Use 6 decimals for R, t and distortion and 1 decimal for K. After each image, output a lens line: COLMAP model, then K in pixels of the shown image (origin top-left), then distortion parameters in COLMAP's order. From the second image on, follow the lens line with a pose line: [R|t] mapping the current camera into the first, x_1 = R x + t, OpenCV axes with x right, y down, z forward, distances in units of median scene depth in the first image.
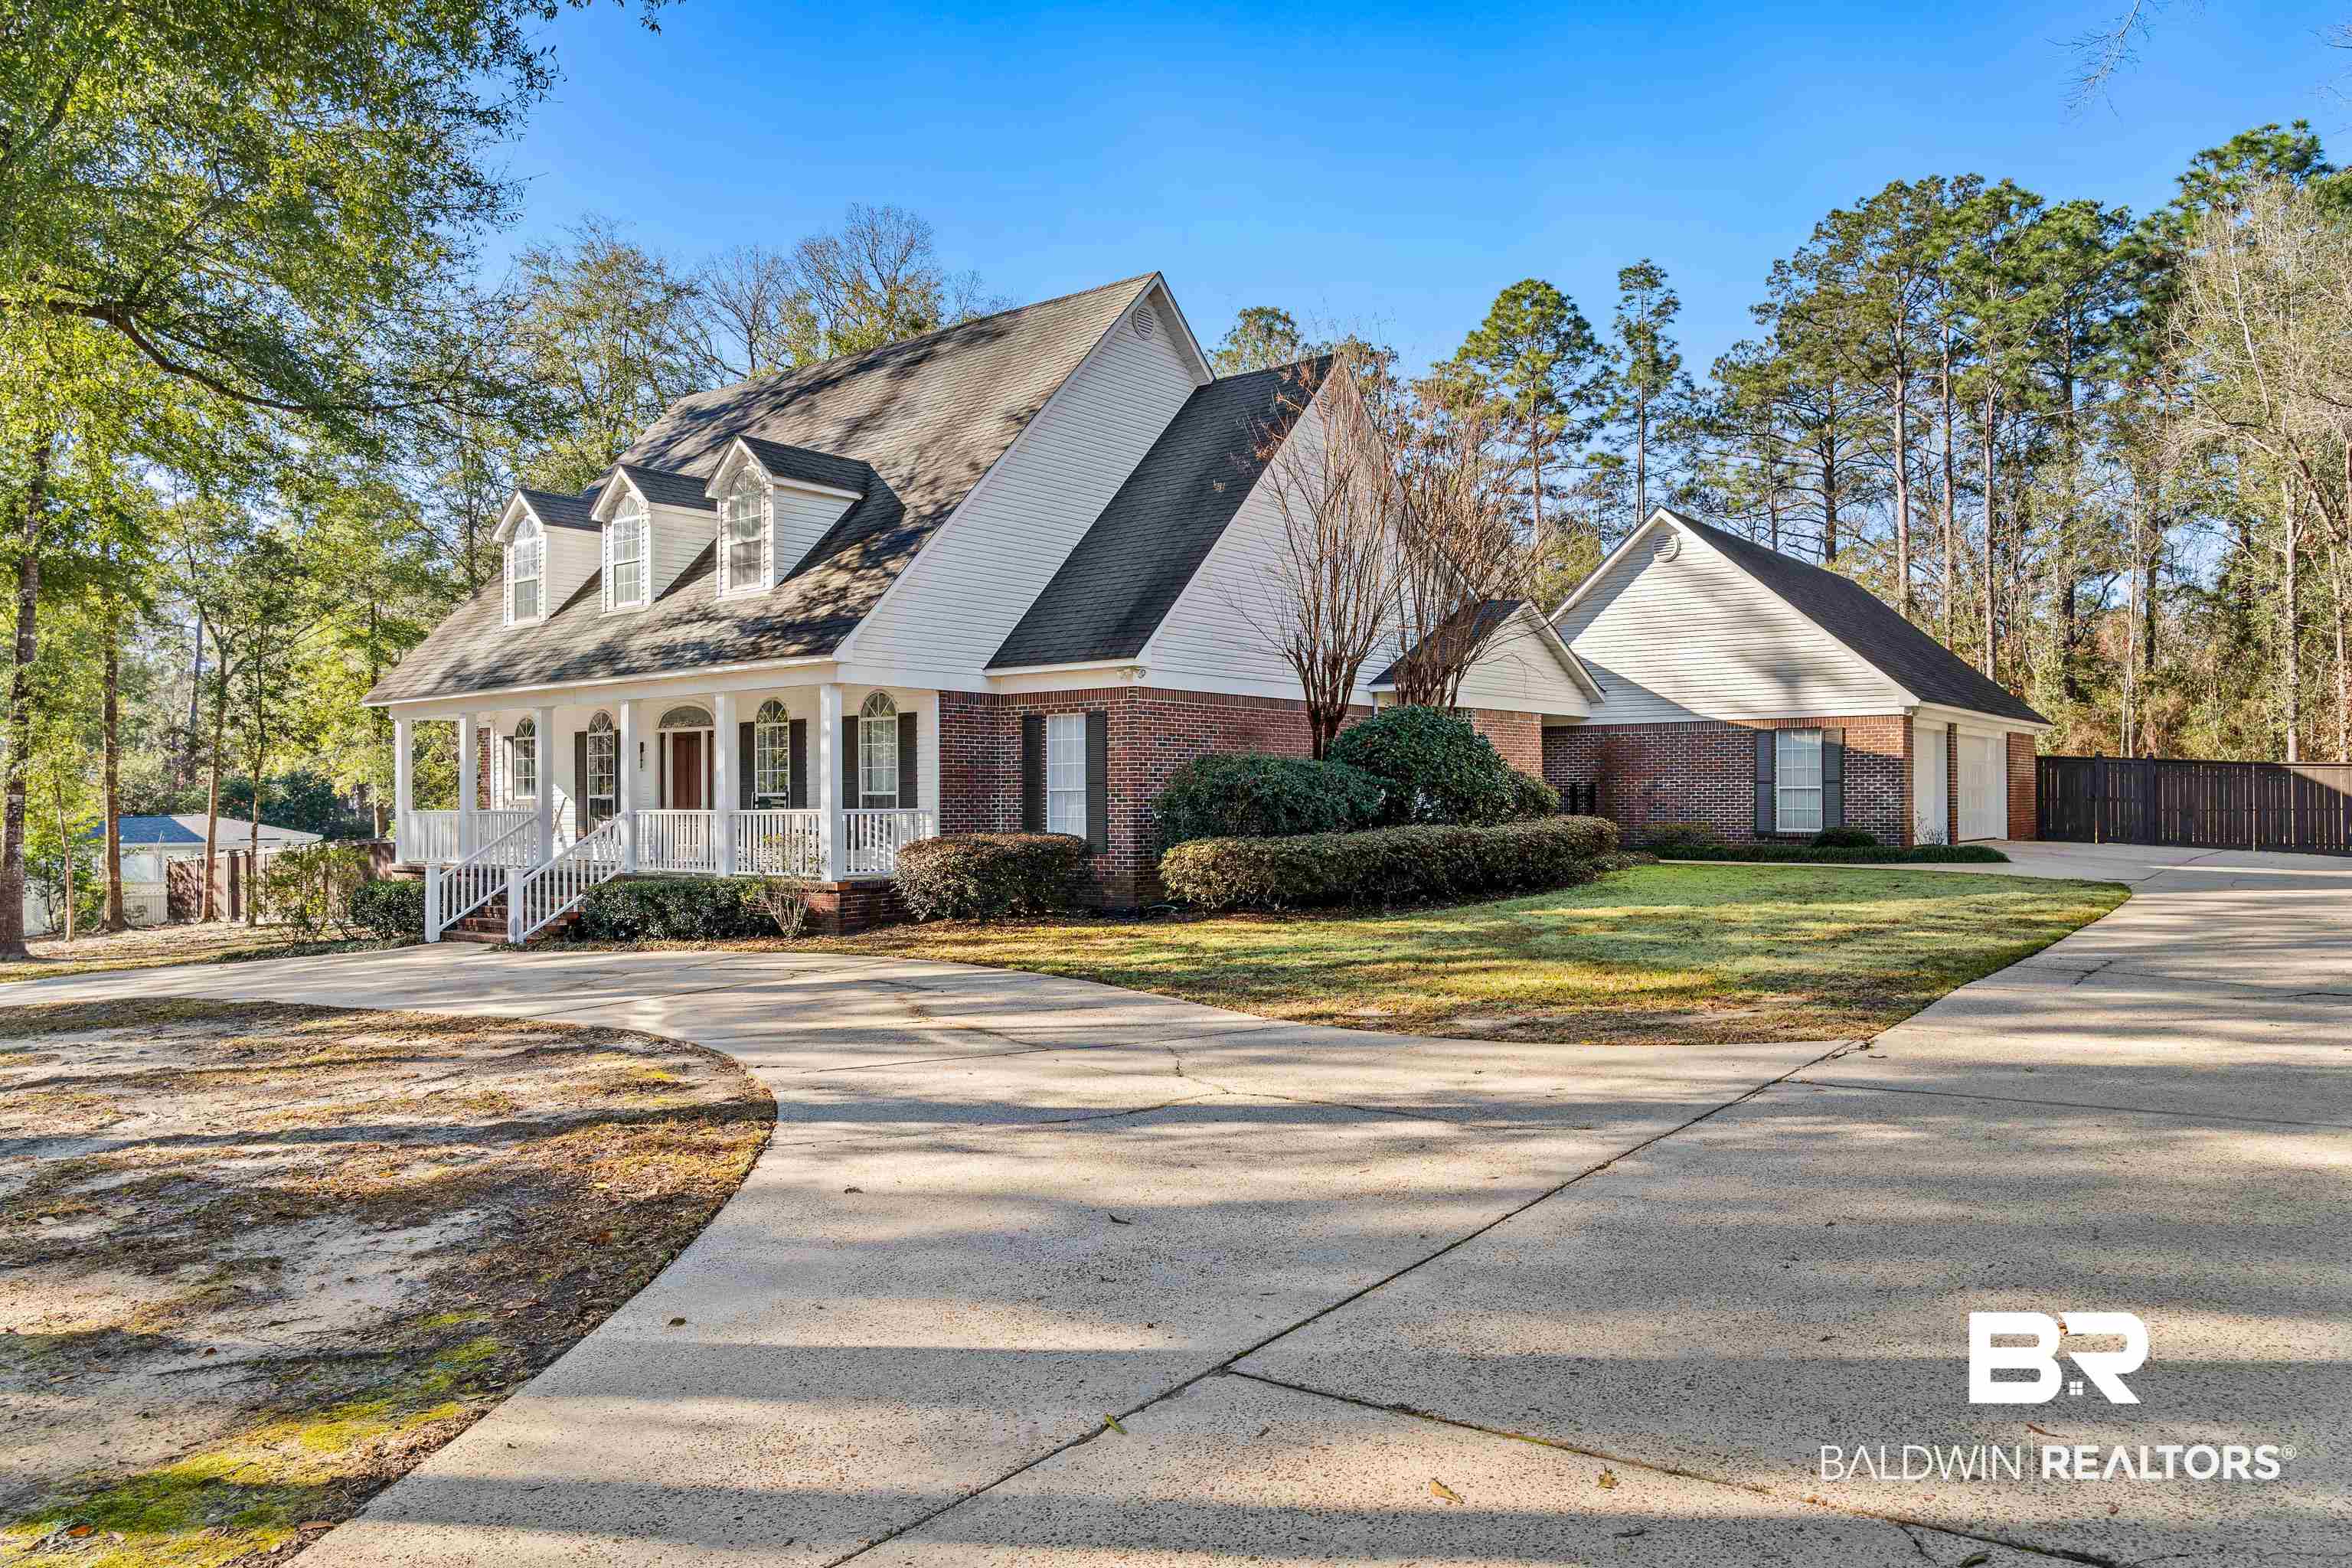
lens RADIAL K [[1664.6, 0, 1162.3], [0, 1664.6, 787.9], [0, 0, 1]] dist [-0.025510, 0.010709]
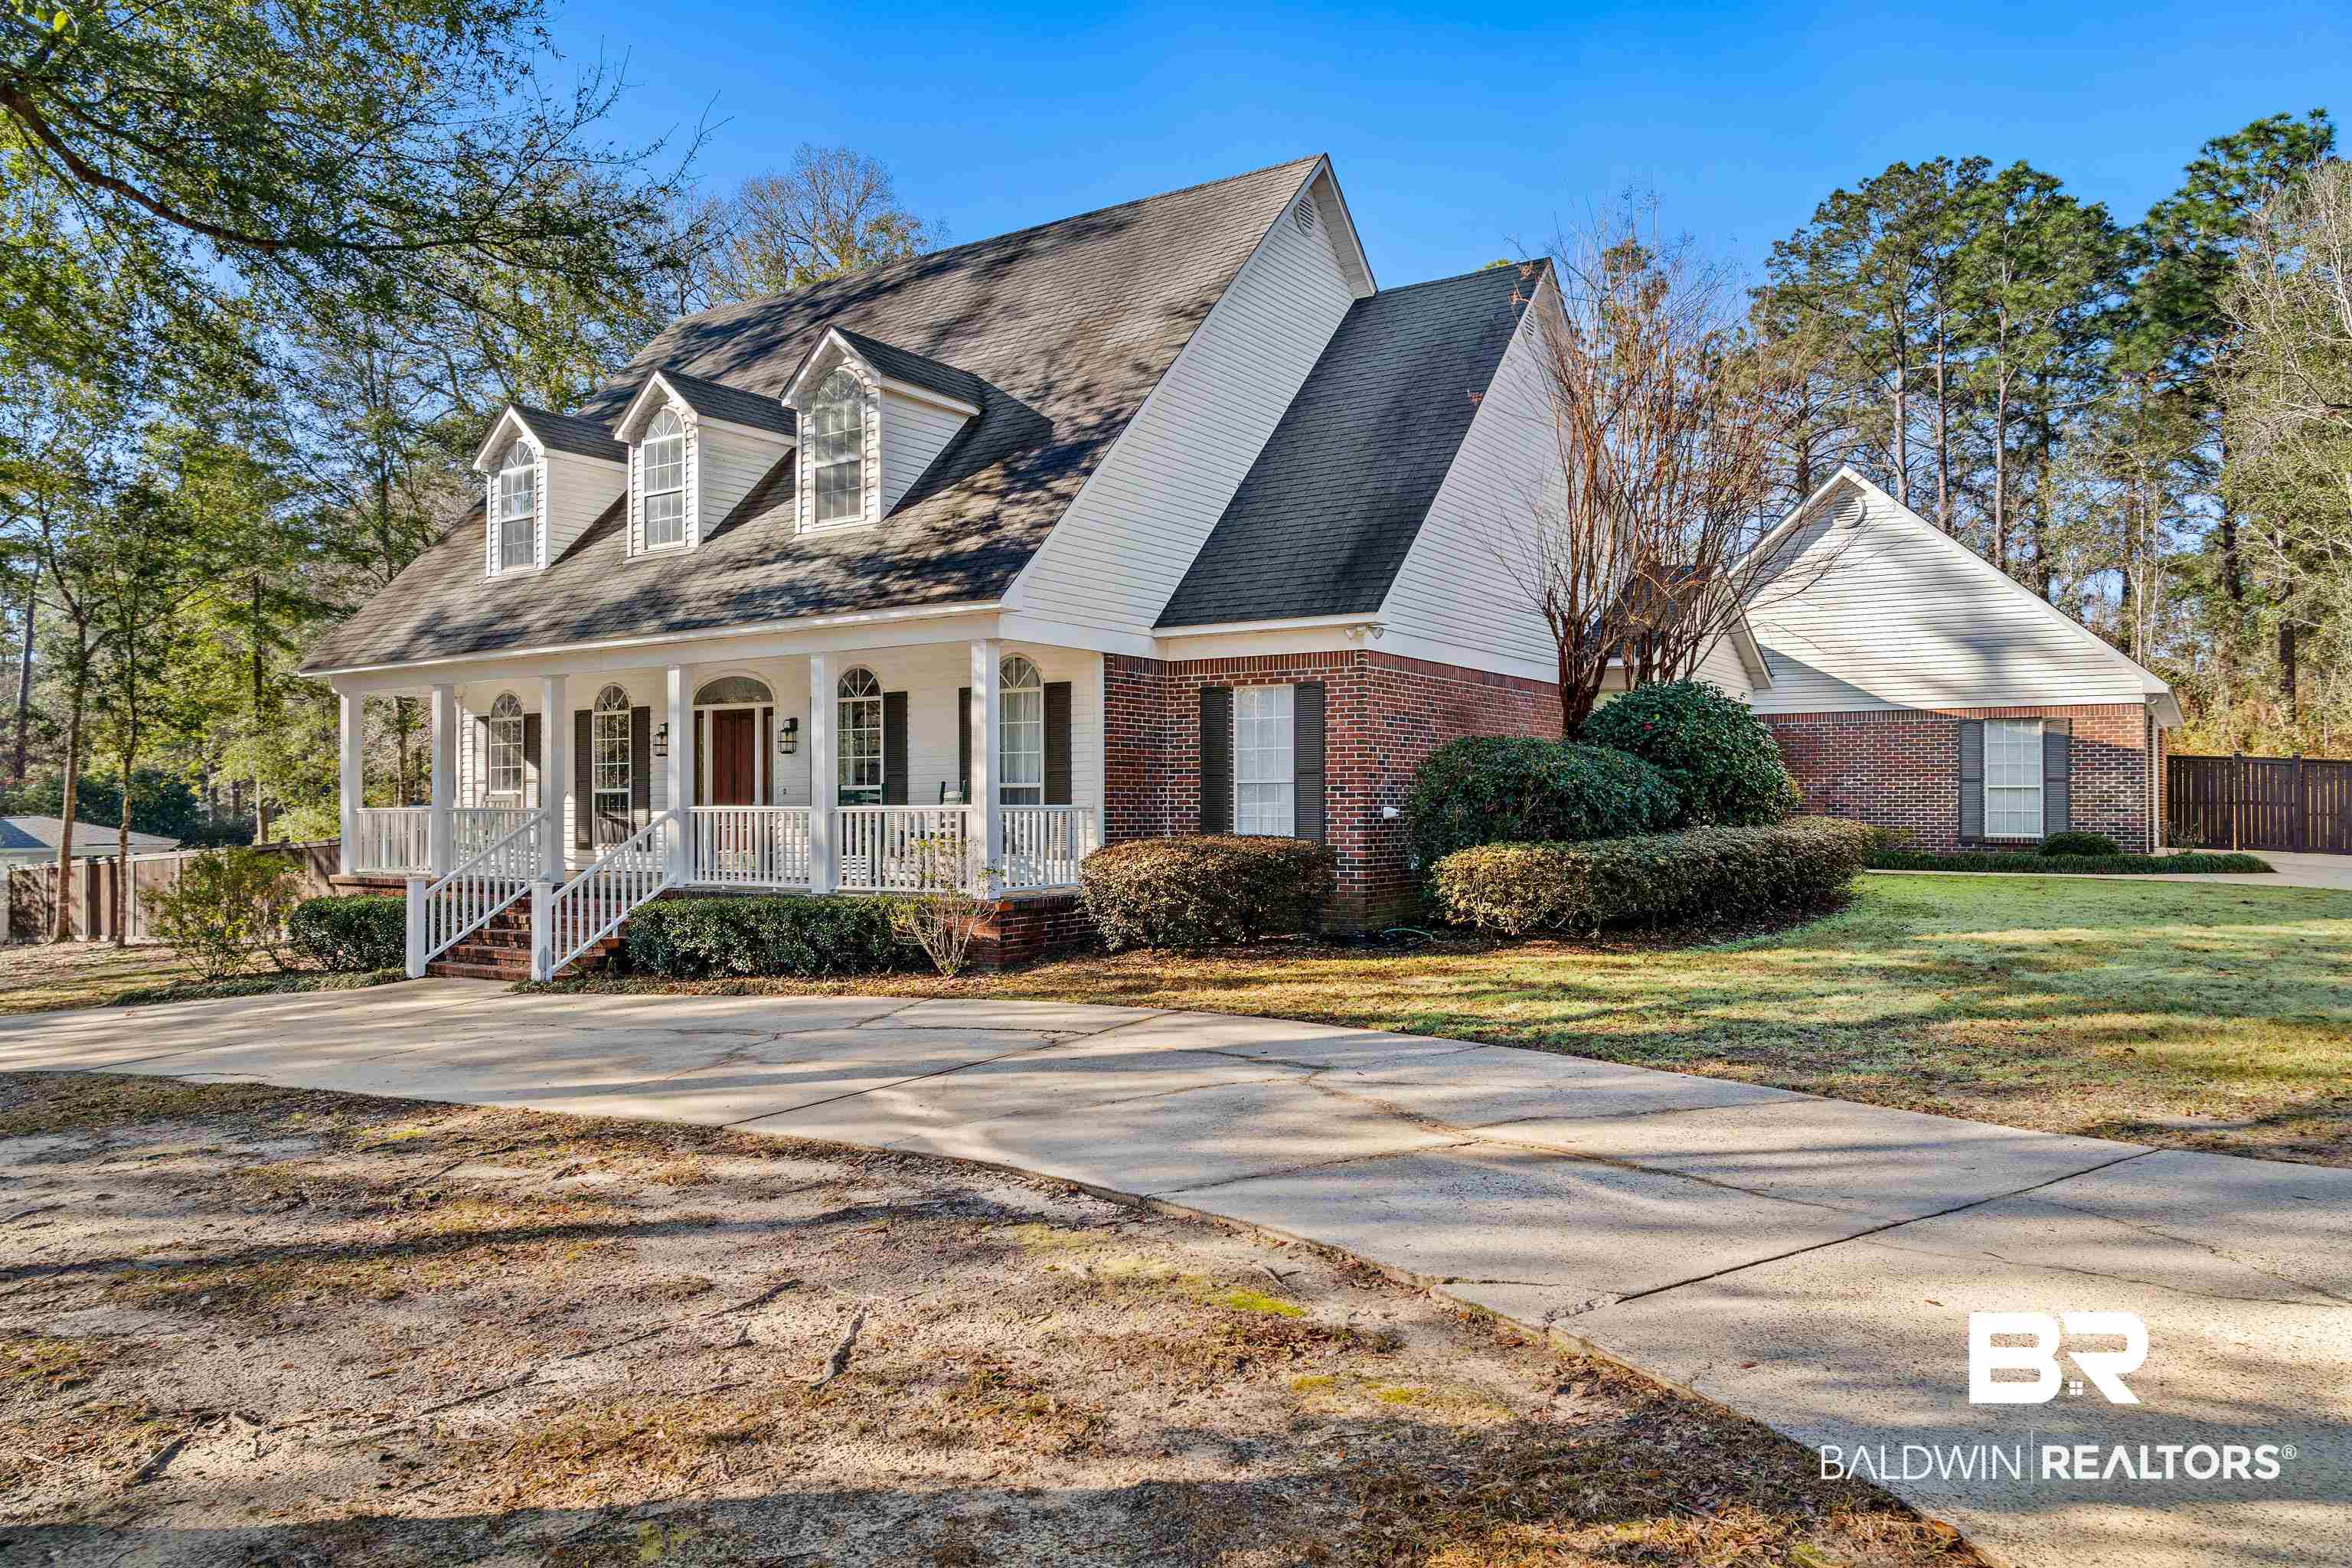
lens RADIAL K [[1664.6, 0, 1160.6], [0, 1664.6, 786.0], [0, 0, 1]] dist [-0.025510, 0.010709]
pose [[0.996713, 0.004442, 0.080889, -0.138018], [-0.003988, 0.999975, -0.005771, 0.006590], [-0.080913, 0.005430, 0.996706, 0.180527]]
